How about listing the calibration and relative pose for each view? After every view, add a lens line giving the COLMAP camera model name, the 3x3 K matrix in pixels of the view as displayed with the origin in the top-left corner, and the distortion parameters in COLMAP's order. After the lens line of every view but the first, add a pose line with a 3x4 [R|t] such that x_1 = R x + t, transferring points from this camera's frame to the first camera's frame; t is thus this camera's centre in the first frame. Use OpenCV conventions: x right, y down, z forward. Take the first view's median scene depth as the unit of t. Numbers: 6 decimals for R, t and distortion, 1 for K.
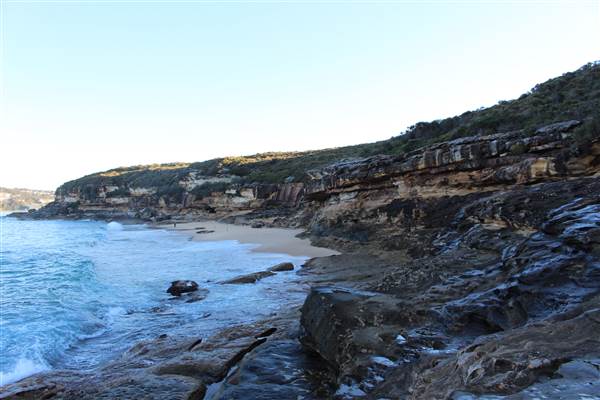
lens RADIAL K [[540.1, 0, 302.7], [0, 540.1, 195.1], [0, 0, 1]] dist [-0.157314, 0.148206]
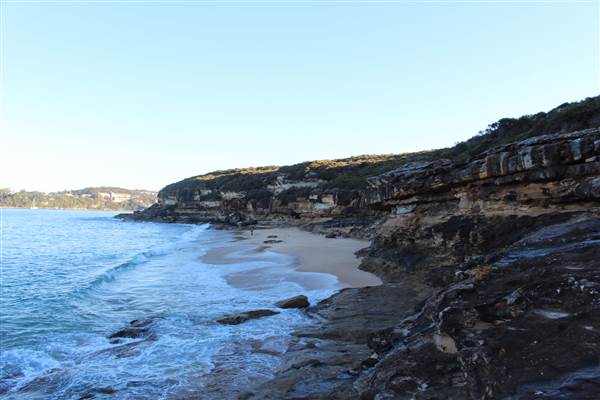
lens RADIAL K [[539.5, 0, 283.5], [0, 539.5, 195.2], [0, 0, 1]] dist [-0.158120, 0.147441]
pose [[0.972004, 0.007980, -0.234829, 0.083796], [-0.009063, 0.999953, -0.003533, -0.013448], [0.234790, 0.005562, 0.972030, 0.142830]]
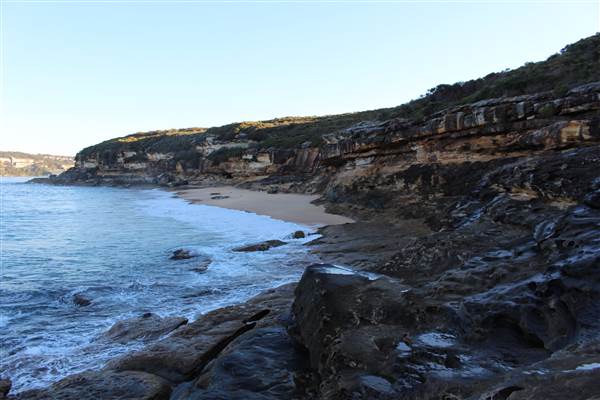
lens RADIAL K [[539.5, 0, 300.3], [0, 539.5, 200.9], [0, 0, 1]] dist [-0.158120, 0.147441]
pose [[0.999144, 0.006623, -0.040840, 0.008986], [-0.003569, 0.997222, 0.074402, 0.000952], [0.041220, -0.074193, 0.996392, 0.034099]]
